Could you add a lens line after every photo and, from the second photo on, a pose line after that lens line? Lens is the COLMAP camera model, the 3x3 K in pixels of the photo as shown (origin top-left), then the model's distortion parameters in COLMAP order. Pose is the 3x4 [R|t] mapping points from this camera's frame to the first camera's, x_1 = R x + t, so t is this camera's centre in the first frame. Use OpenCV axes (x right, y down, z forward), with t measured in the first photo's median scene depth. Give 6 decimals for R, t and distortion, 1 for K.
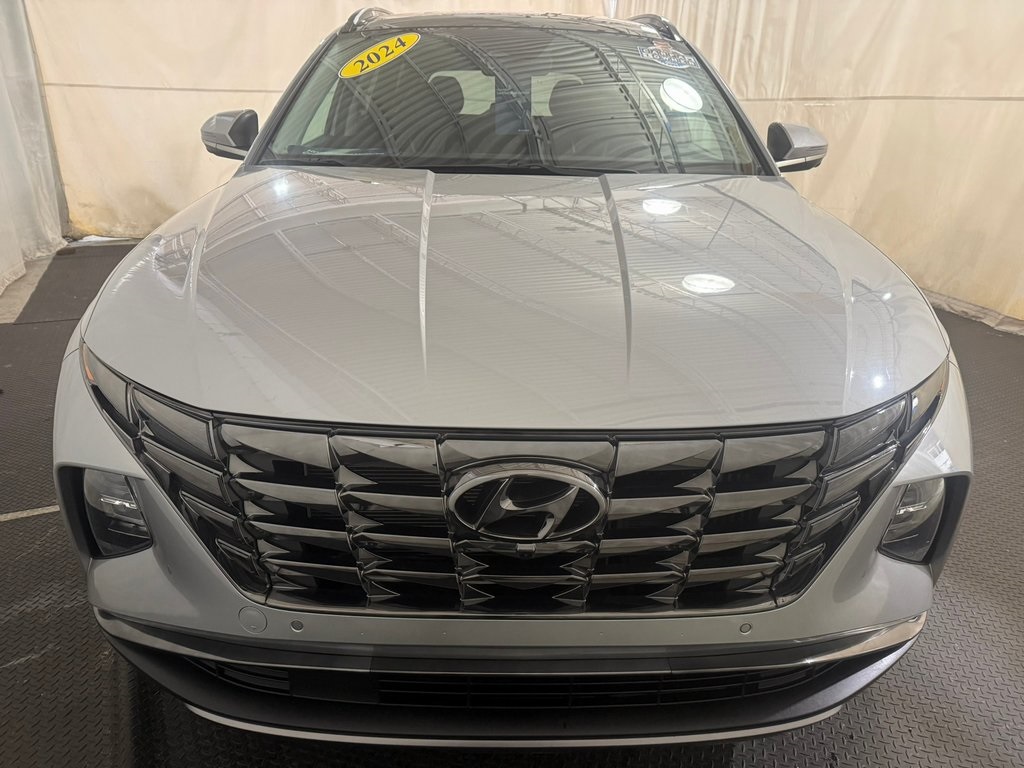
lens RADIAL K [[738.9, 0, 512.0], [0, 738.9, 384.0], [0, 0, 1]] dist [0.001736, 0.003844]
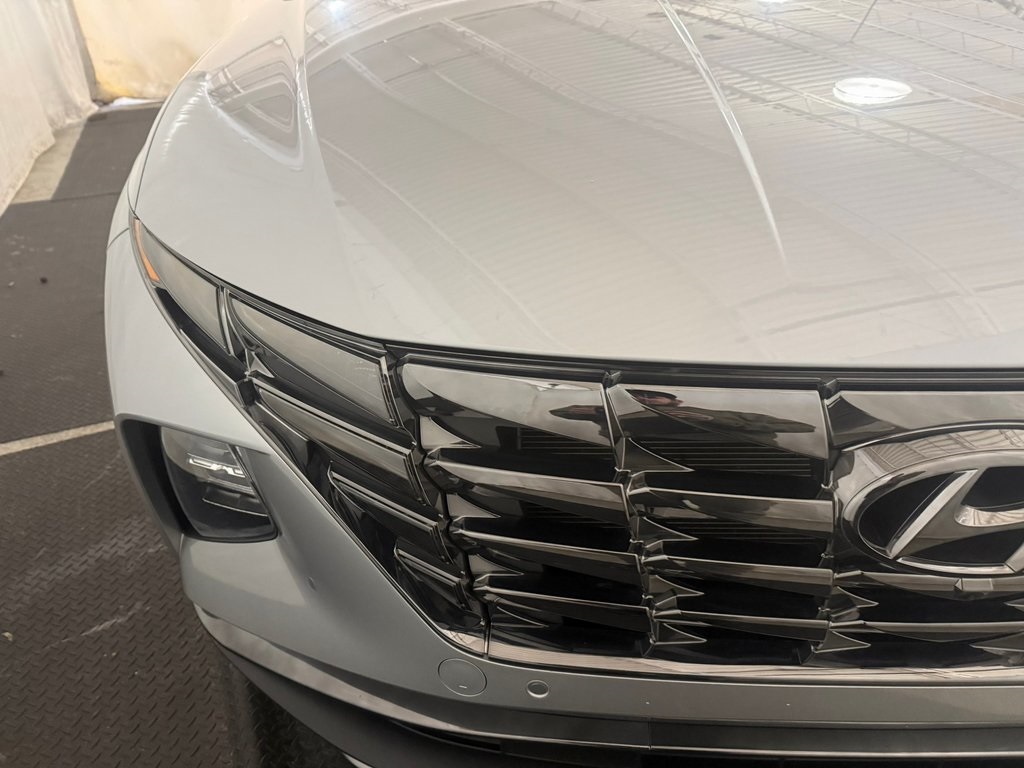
lens RADIAL K [[738.9, 0, 512.0], [0, 738.9, 384.0], [0, 0, 1]] dist [0.001736, 0.003844]
pose [[0.998003, -0.018587, -0.060367, -0.233565], [0.029070, 0.983650, 0.177729, -0.020896], [0.056077, -0.179129, 0.982226, 0.390979]]
